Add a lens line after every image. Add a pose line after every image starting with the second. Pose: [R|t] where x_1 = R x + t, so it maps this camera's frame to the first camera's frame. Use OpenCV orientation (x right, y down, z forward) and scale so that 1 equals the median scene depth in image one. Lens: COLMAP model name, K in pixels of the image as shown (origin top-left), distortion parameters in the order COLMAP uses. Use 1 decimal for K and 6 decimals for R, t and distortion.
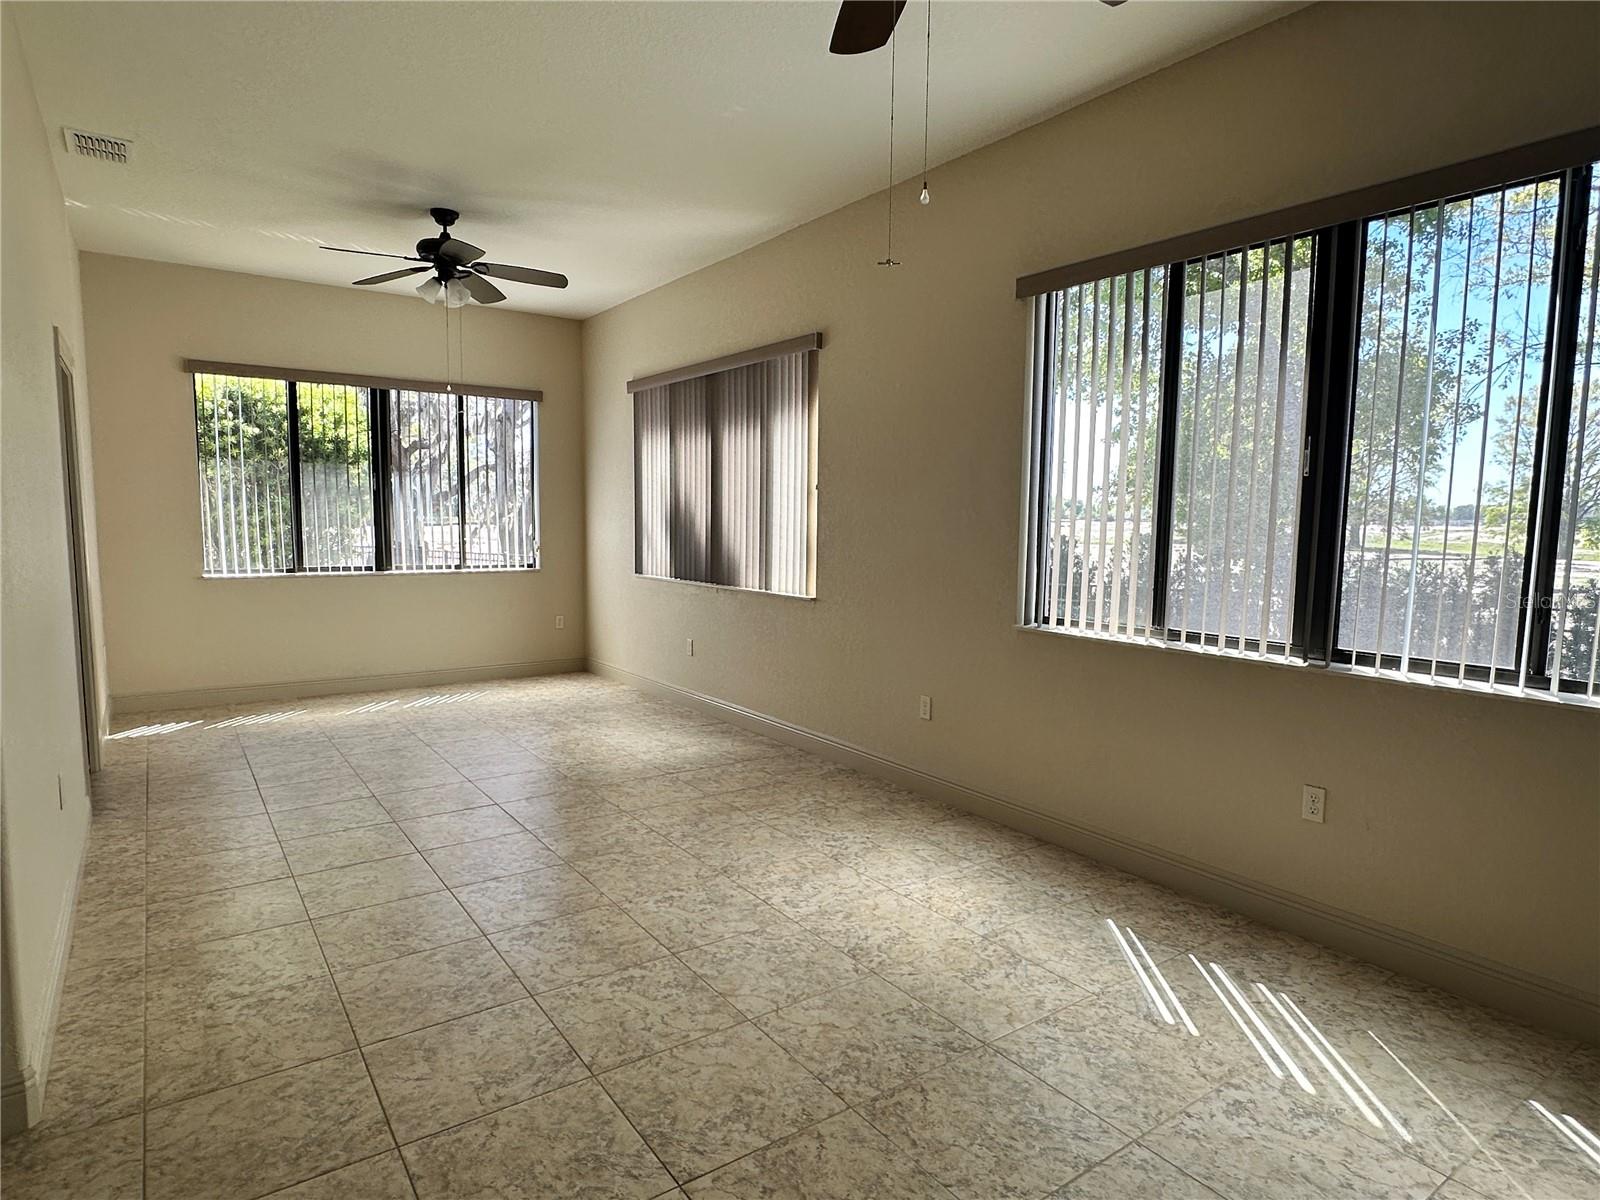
lens RADIAL K [[914.6, 0, 797.0], [0, 914.6, 598.1], [0, 0, 1]] dist [-0.006876, 0.002816]
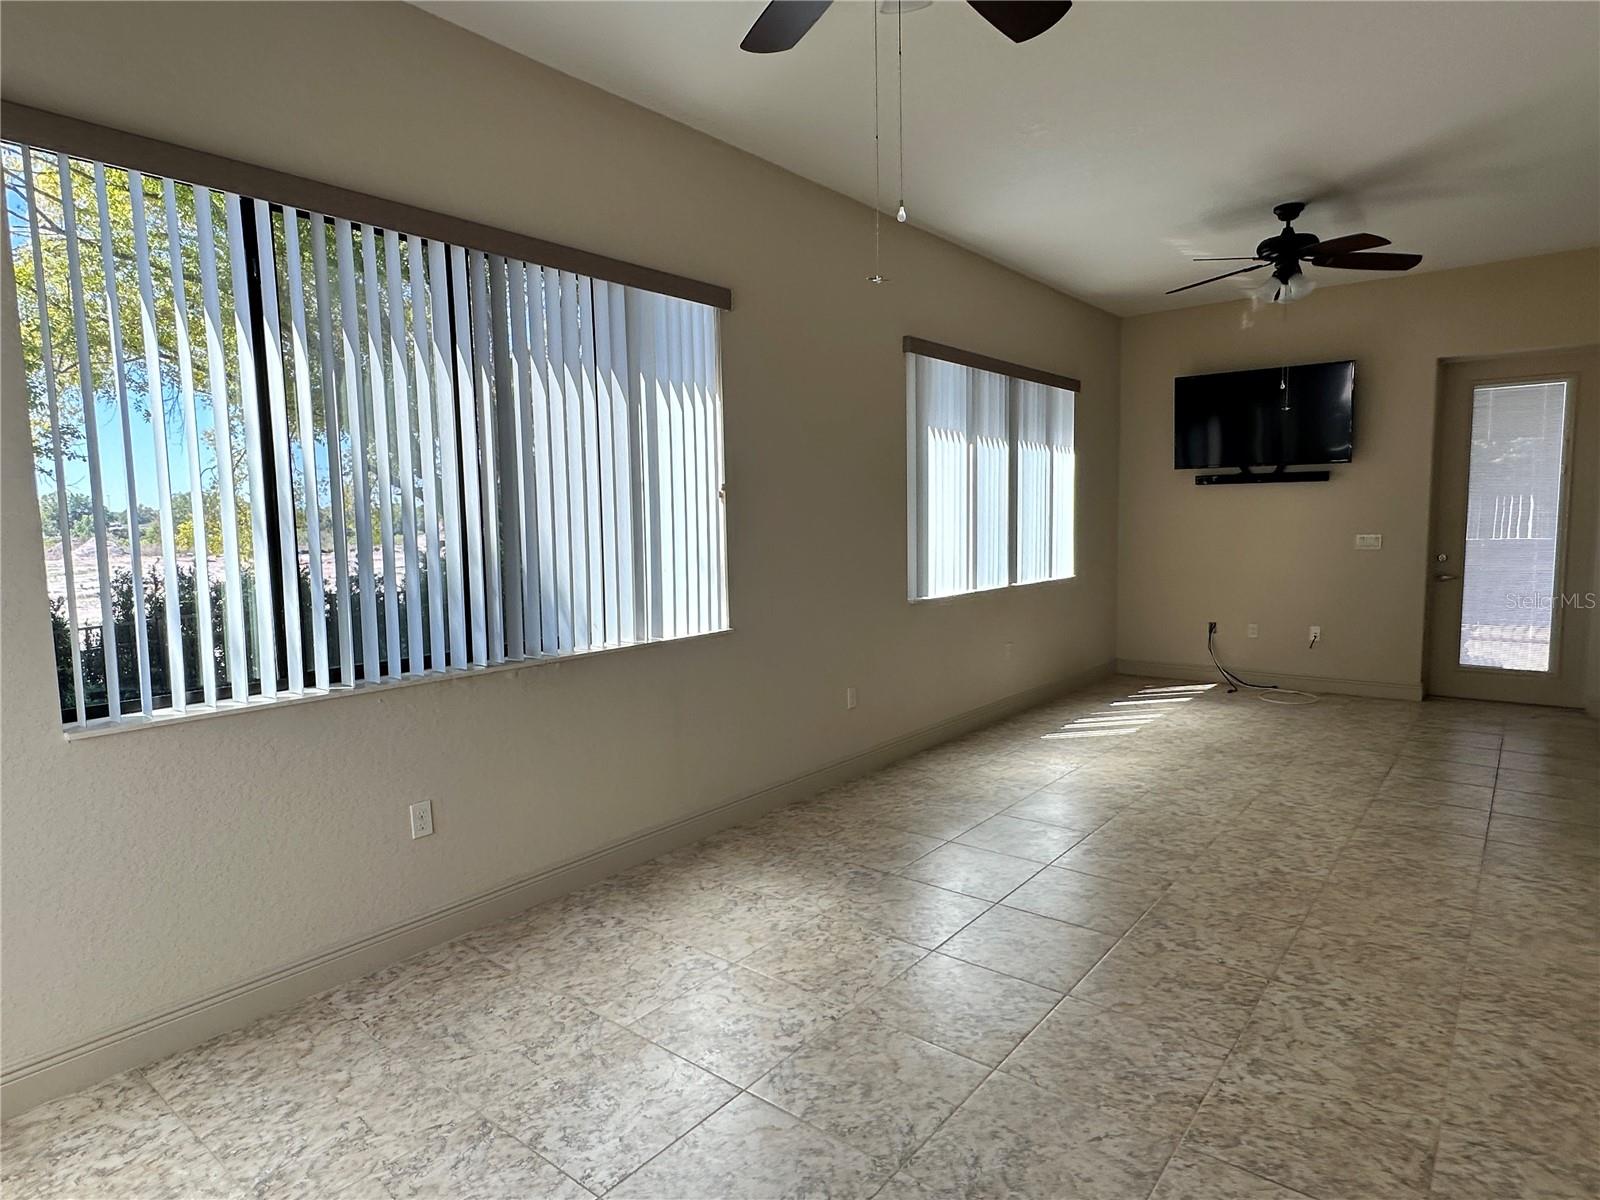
lens RADIAL K [[914.6, 0, 798.4], [0, 914.6, 608.2], [0, 0, 1]] dist [-0.006876, 0.002816]
pose [[-0.272795, -0.104454, 0.956385, -1.109027], [0.102548, 0.985268, 0.136859, -0.177912], [-0.956591, 0.135410, -0.258065, 1.696667]]
